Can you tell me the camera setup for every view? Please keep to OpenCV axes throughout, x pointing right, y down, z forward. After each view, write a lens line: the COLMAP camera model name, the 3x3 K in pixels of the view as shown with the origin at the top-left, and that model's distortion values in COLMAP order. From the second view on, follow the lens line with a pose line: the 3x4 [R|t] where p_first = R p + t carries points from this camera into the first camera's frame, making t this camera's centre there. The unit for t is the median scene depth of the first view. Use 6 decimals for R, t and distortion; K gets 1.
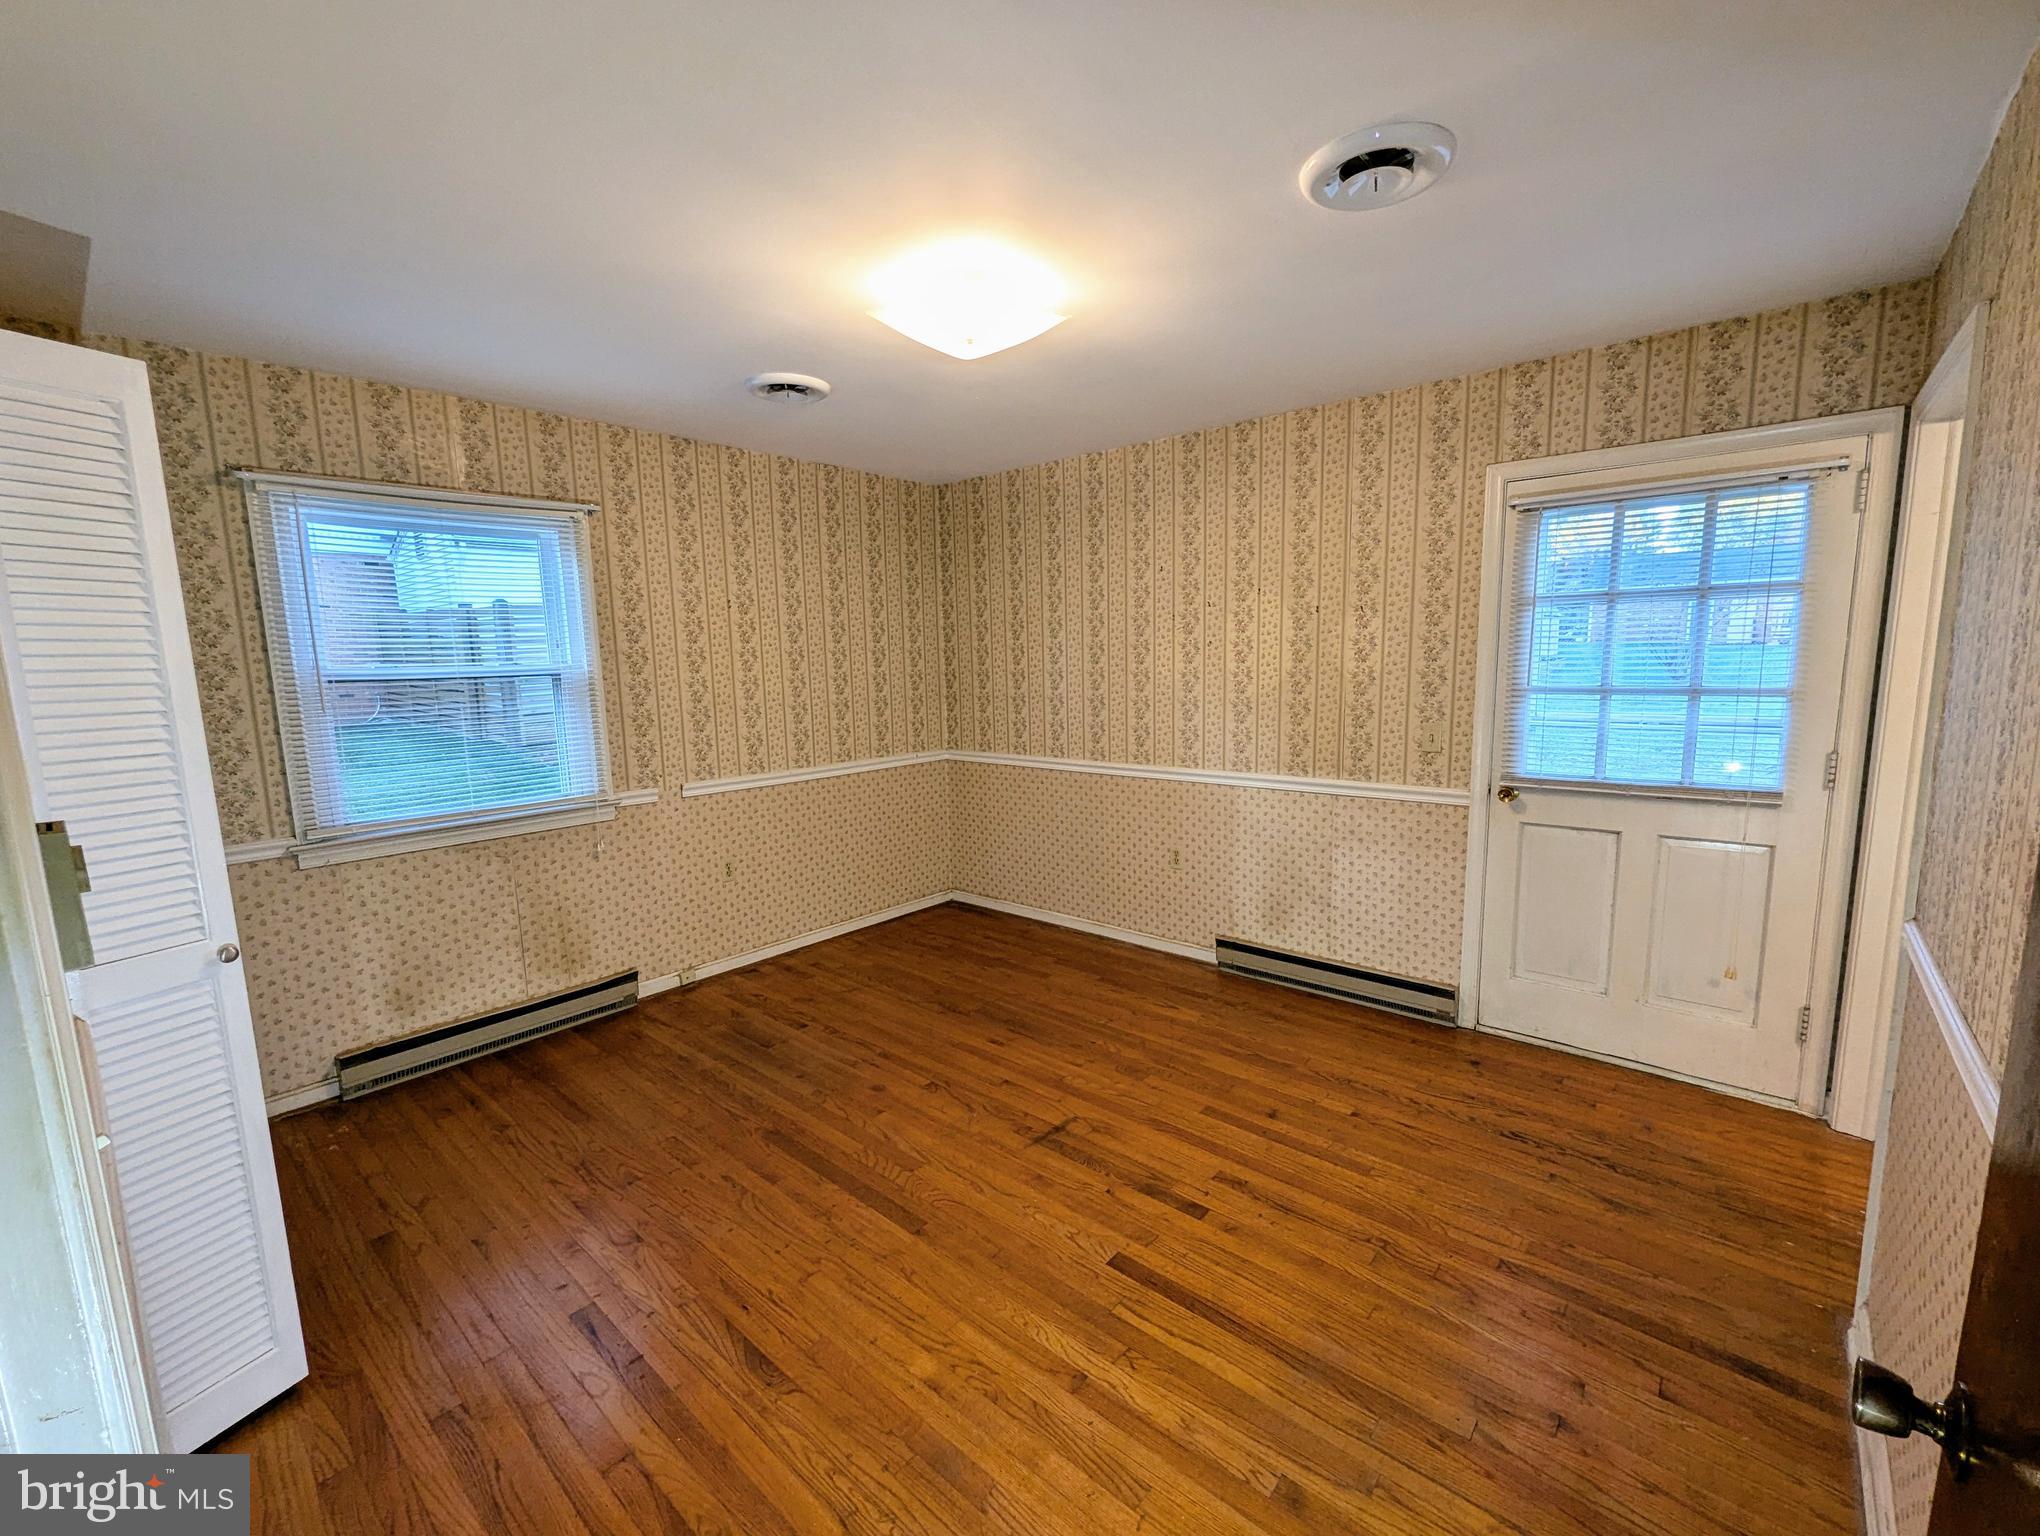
lens RADIAL K [[845.0, 0, 1025.7], [0, 845.0, 774.5], [0, 0, 1]] dist [-0.000271, 0.000120]
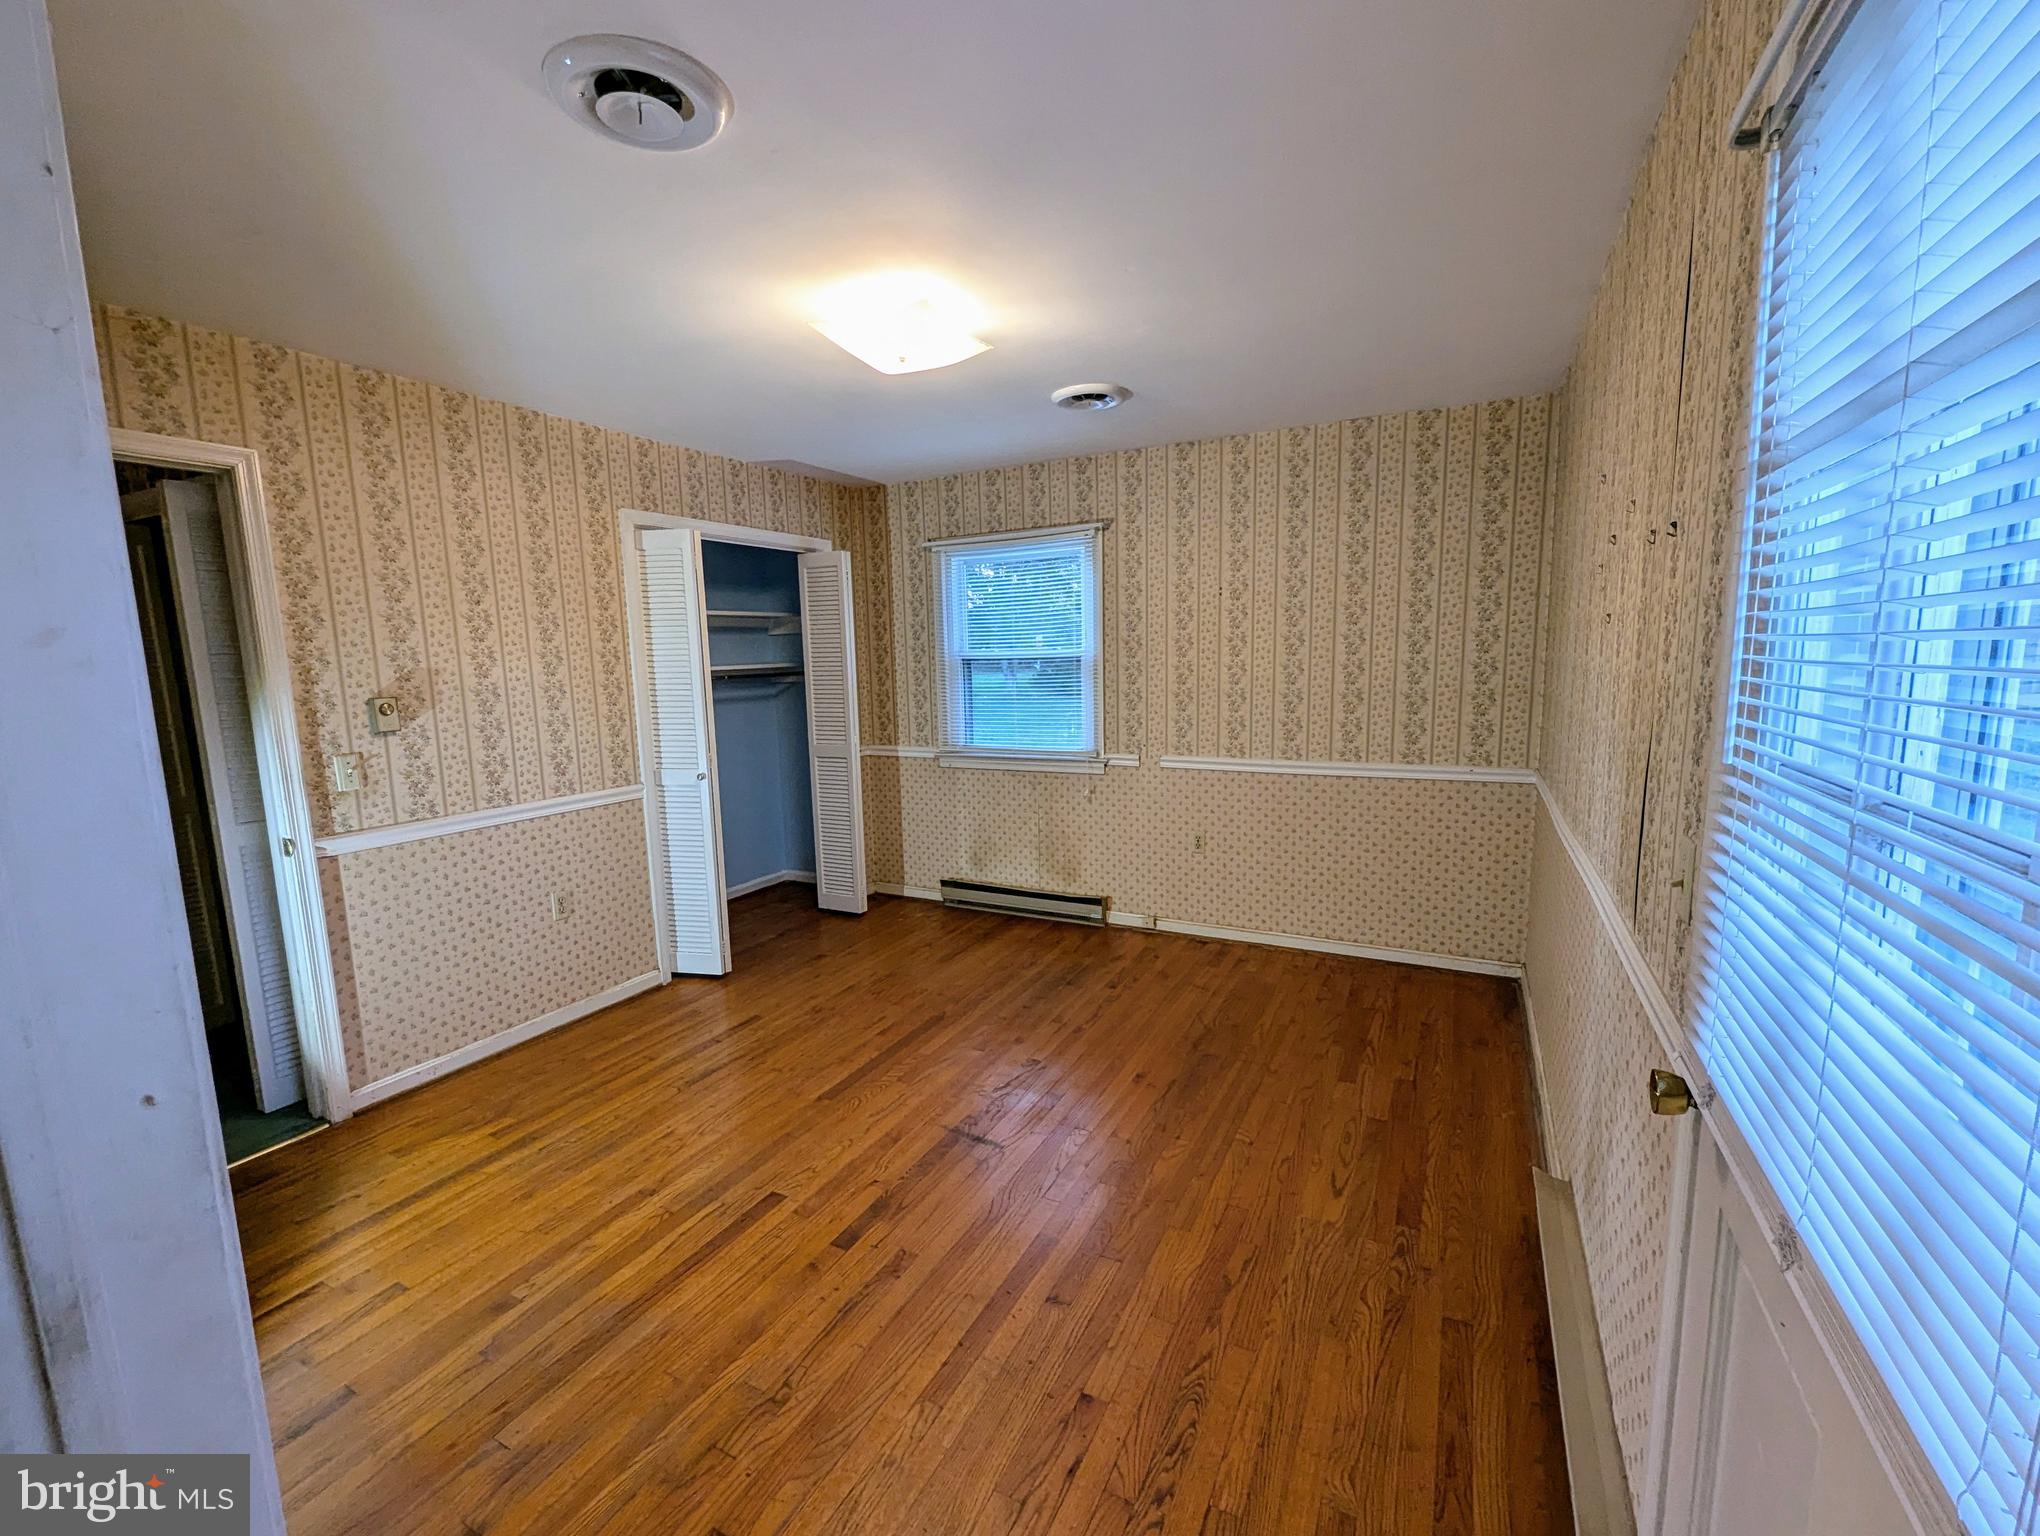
lens RADIAL K [[845.0, 0, 1025.7], [0, 845.0, 774.5], [0, 0, 1]] dist [-0.000271, 0.000120]
pose [[0.235649, 0.149546, -0.960263, 0.704722], [-0.121464, 0.984874, 0.123571, -0.089336], [0.964218, 0.087518, 0.250249, 0.597129]]
